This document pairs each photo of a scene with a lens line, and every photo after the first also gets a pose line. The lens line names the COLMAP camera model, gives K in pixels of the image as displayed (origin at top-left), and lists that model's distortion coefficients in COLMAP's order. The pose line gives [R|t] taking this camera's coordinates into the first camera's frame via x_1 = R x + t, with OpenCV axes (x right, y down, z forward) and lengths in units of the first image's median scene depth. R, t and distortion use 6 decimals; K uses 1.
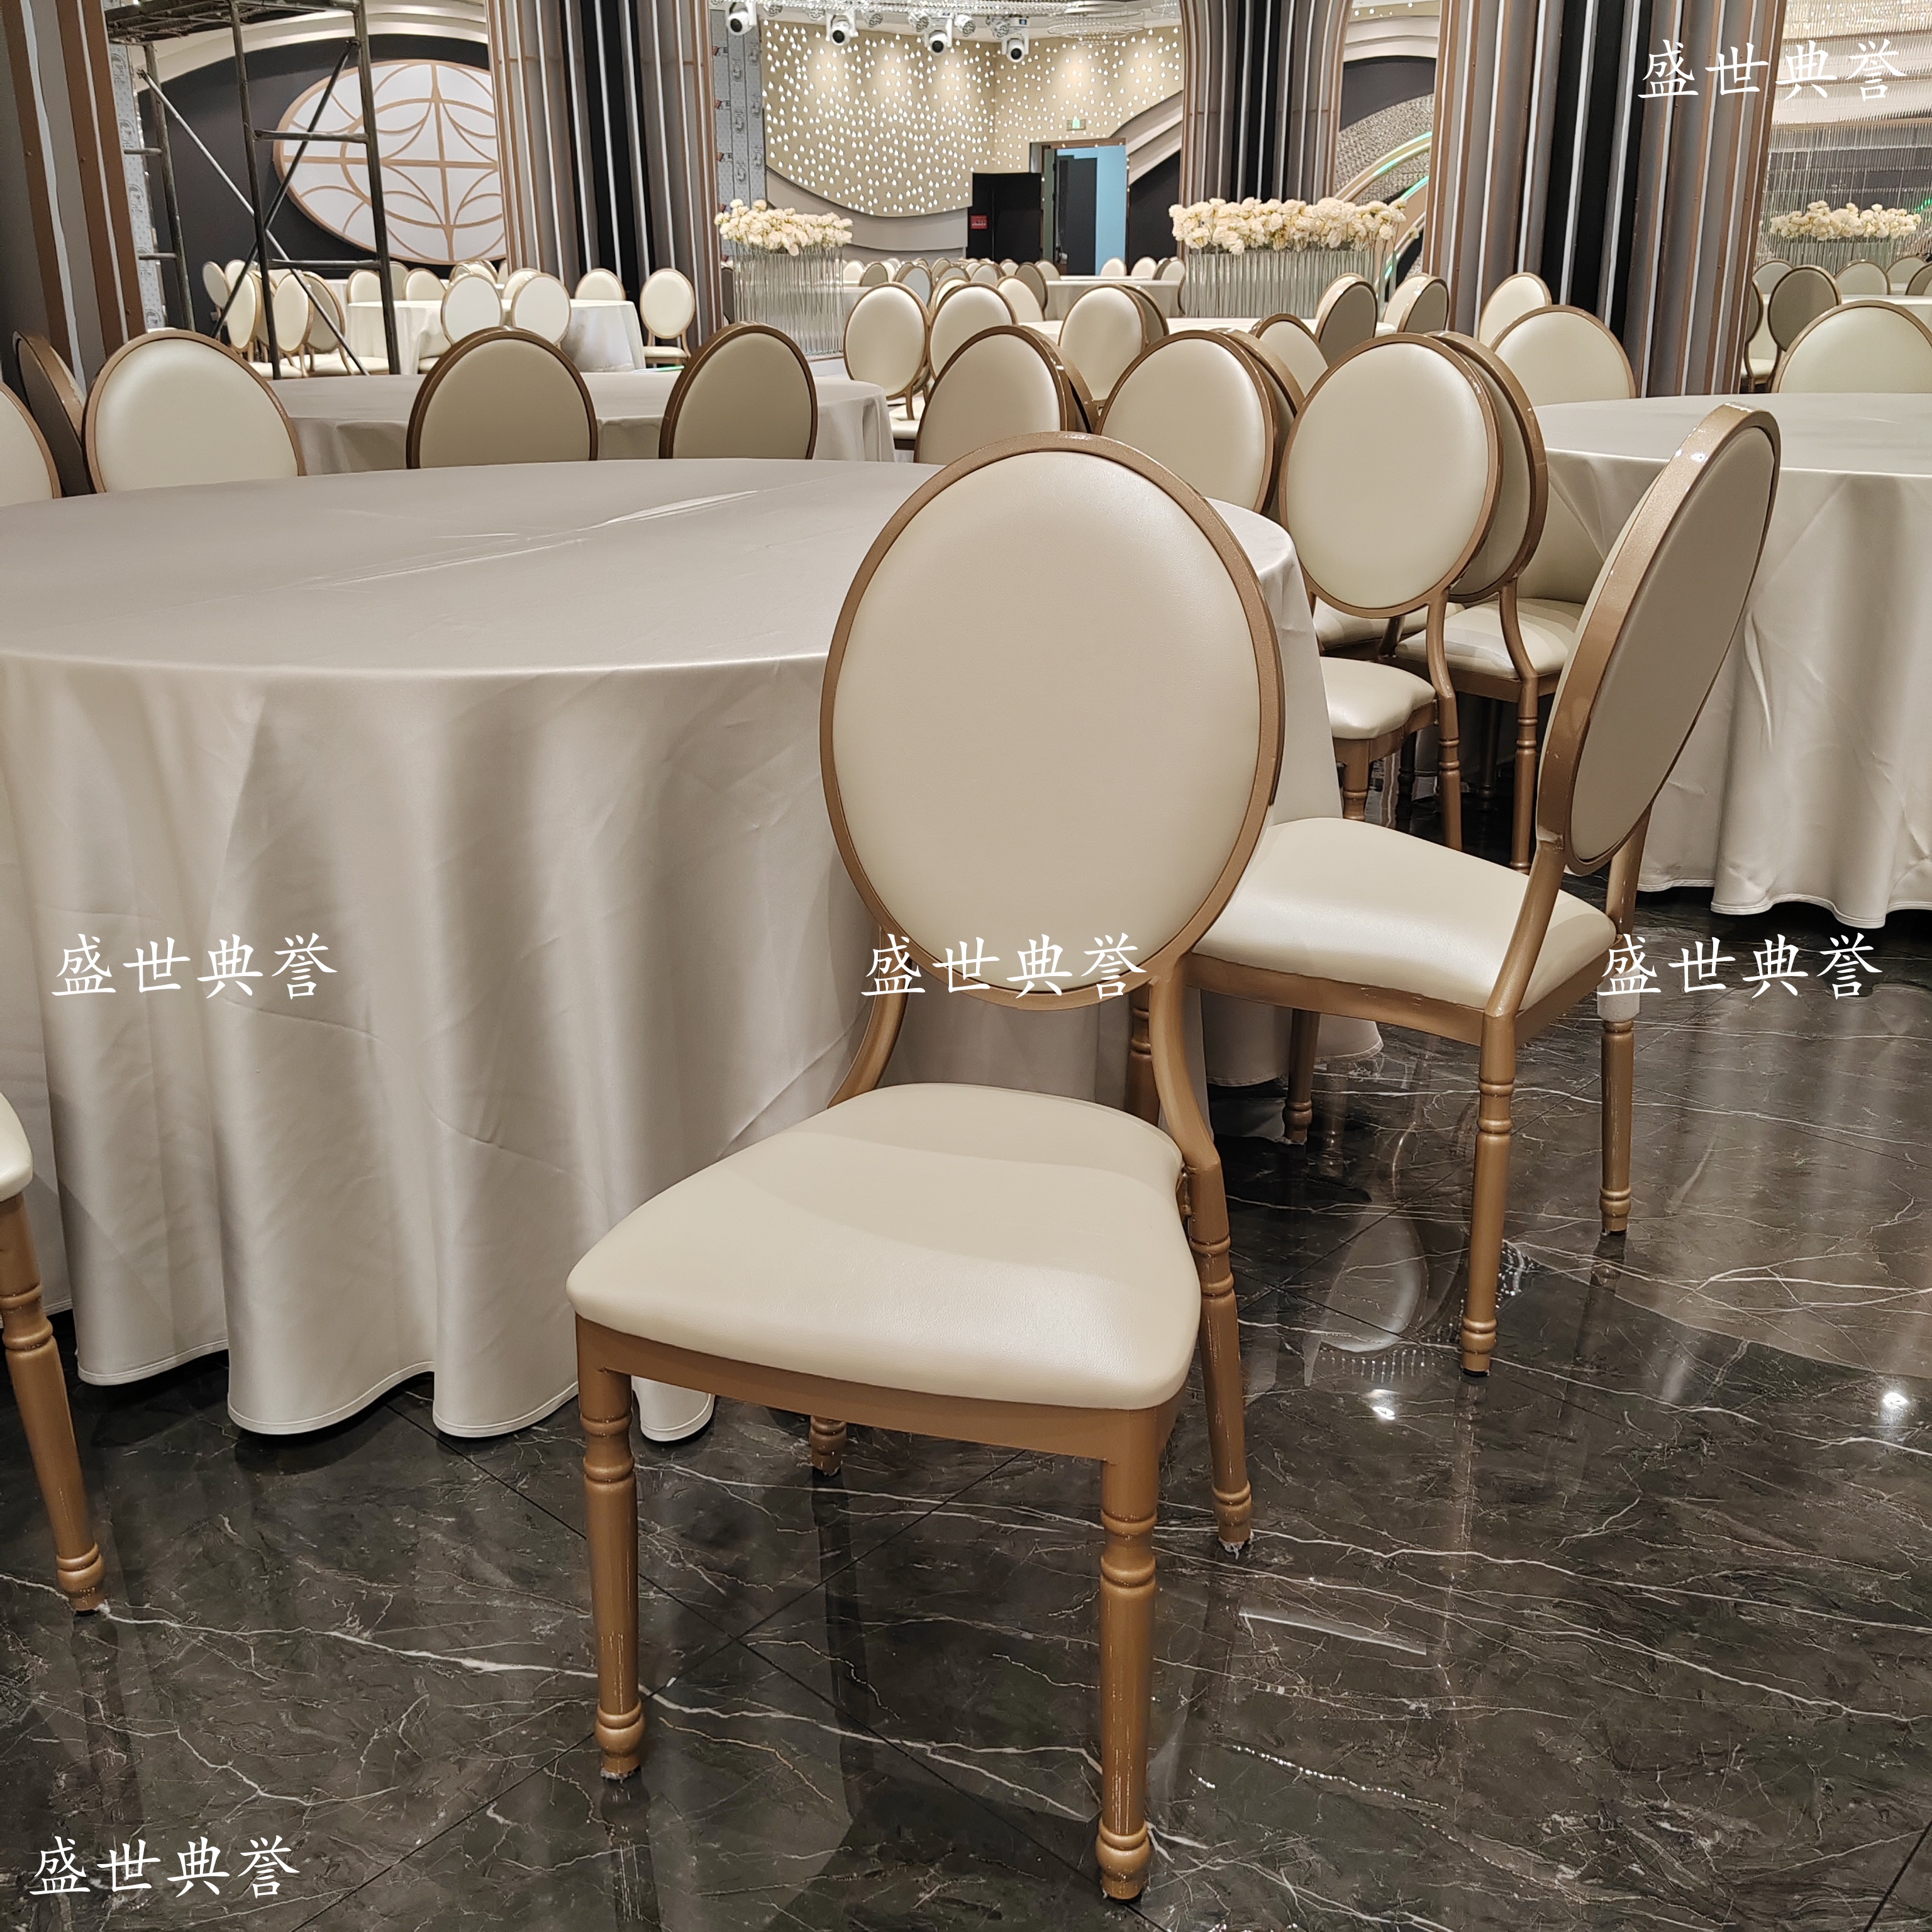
lens RADIAL K [[1966.8, 0, 966.0], [0, 1966.8, 966.0], [0, 0, 1]] dist [0.065003, -0.072676]
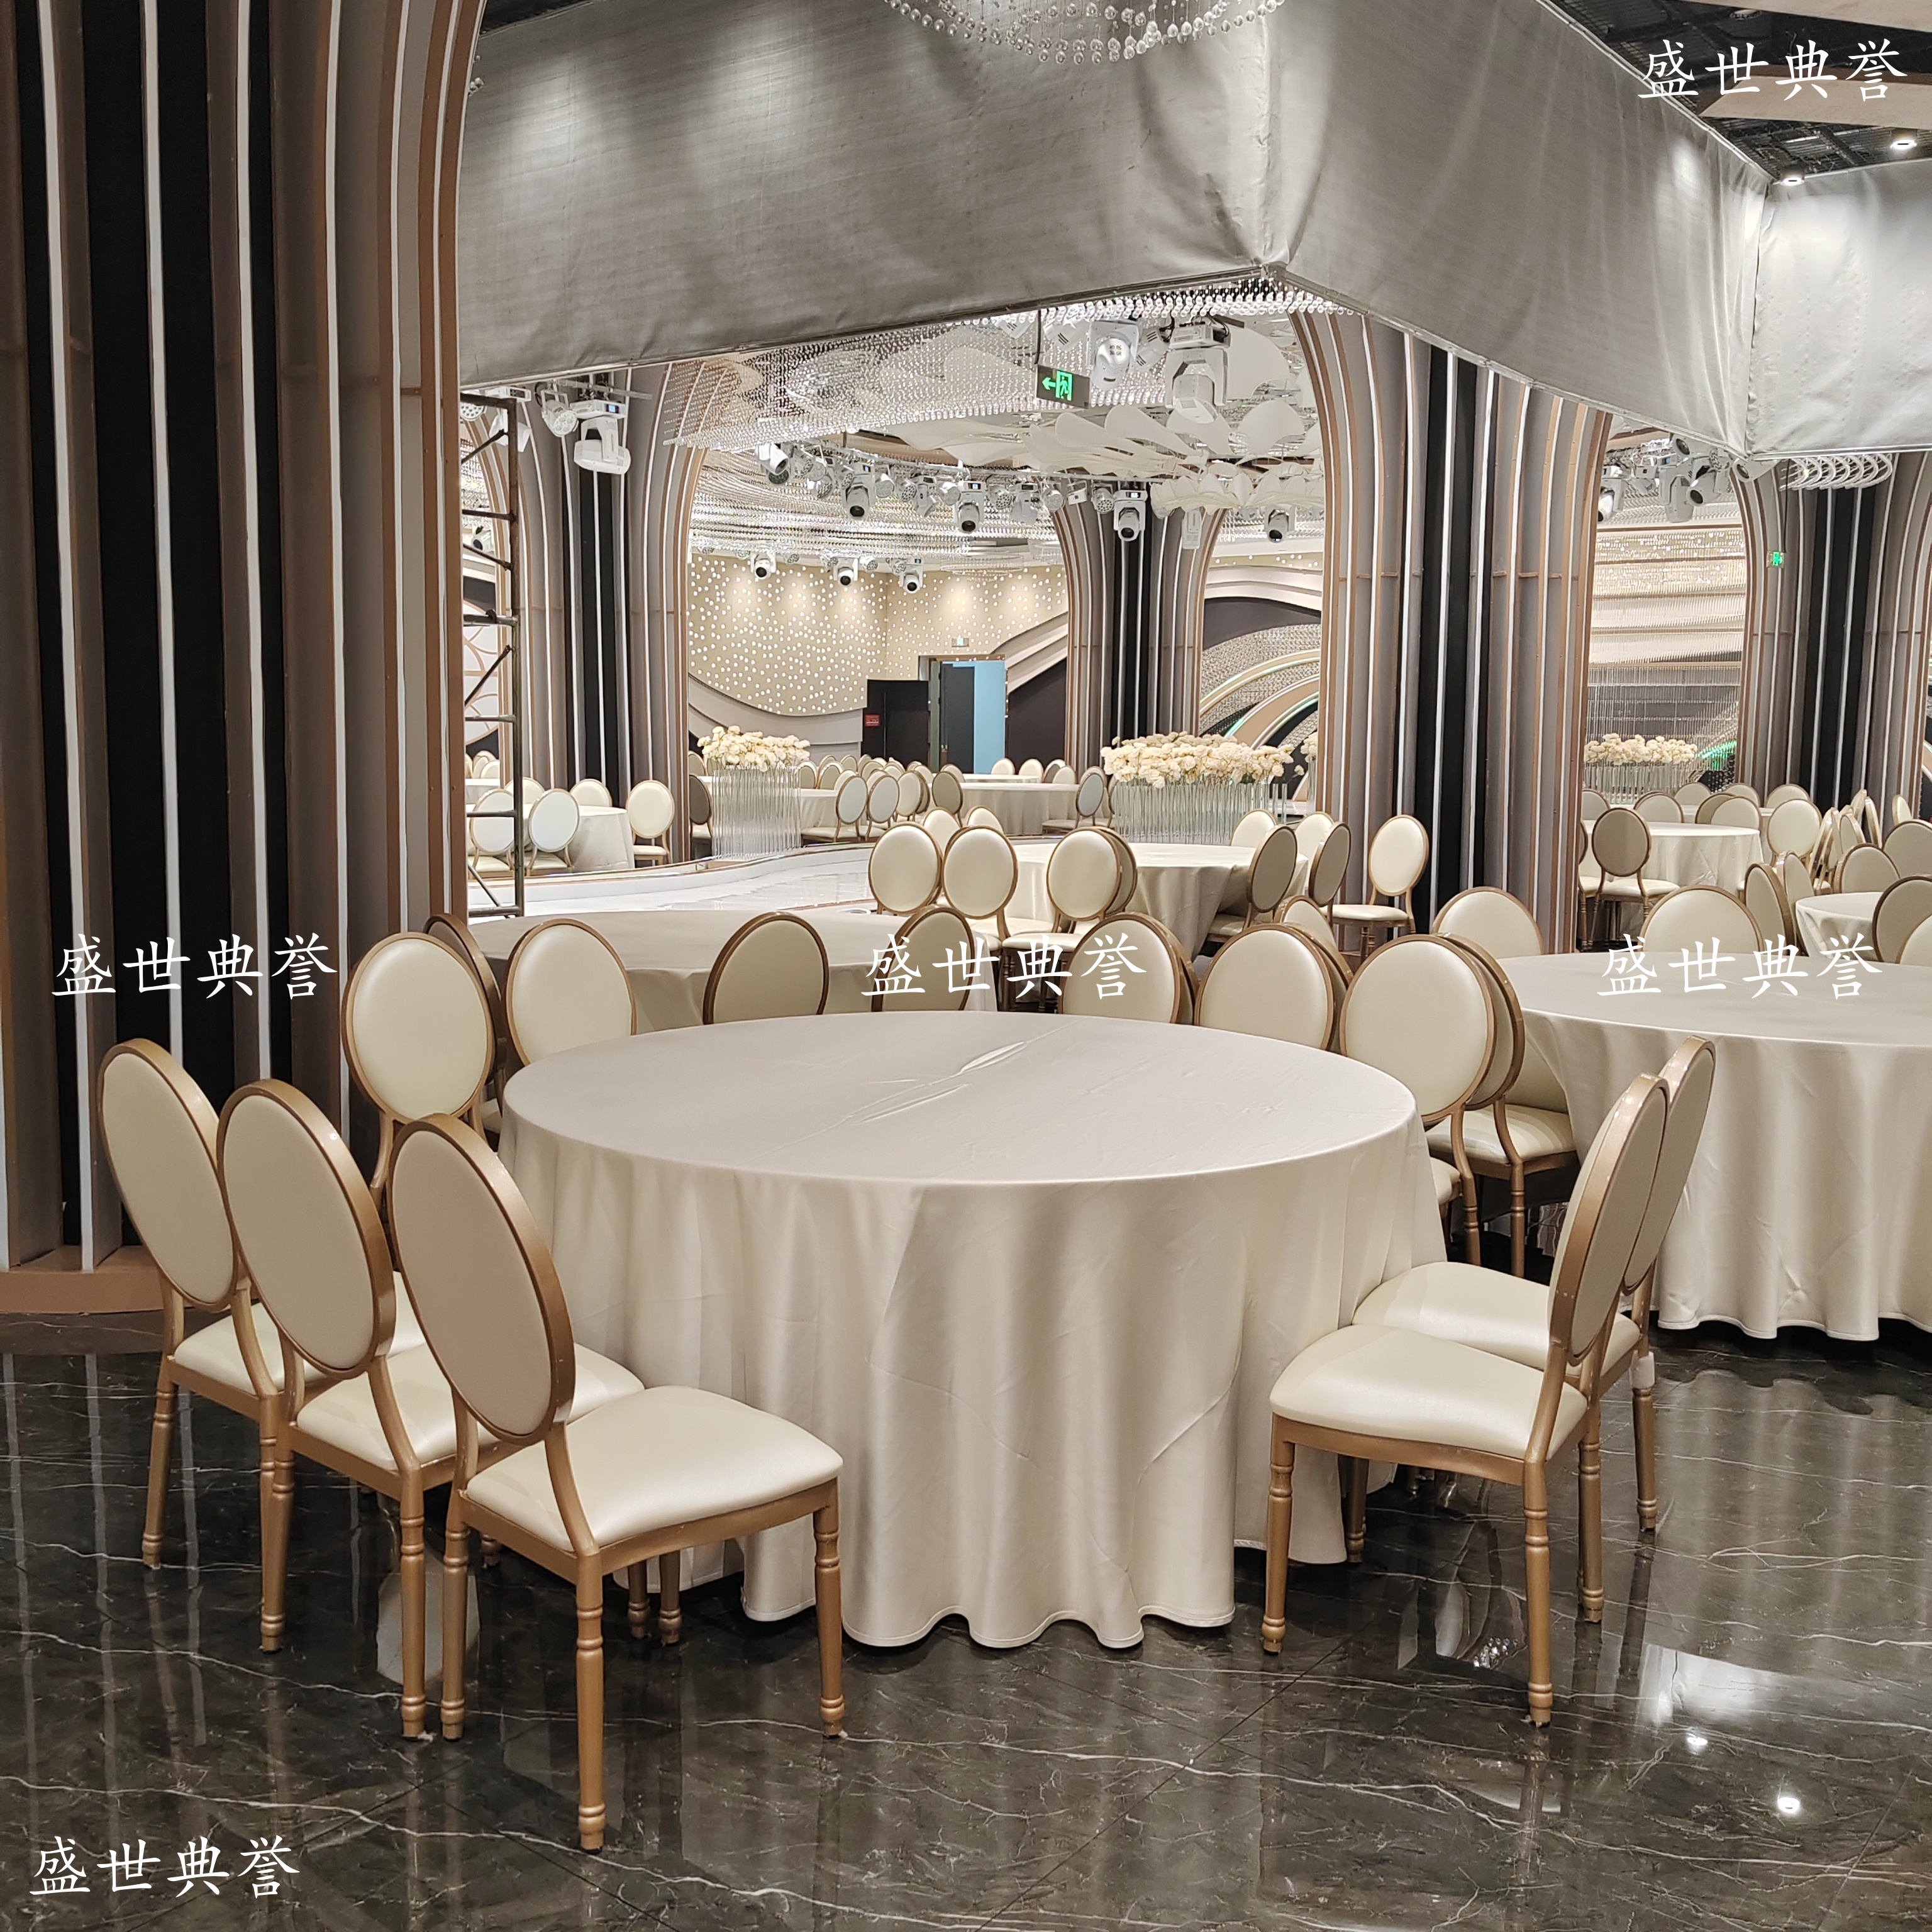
lens RADIAL K [[1966.8, 0, 966.0], [0, 1966.8, 966.0], [0, 0, 1]] dist [0.065003, -0.072676]
pose [[0.996774, 0.007943, 0.079860, -0.057496], [0.009891, 0.975344, -0.220468, 0.006883], [-0.079642, 0.220547, 0.972119, -0.099058]]
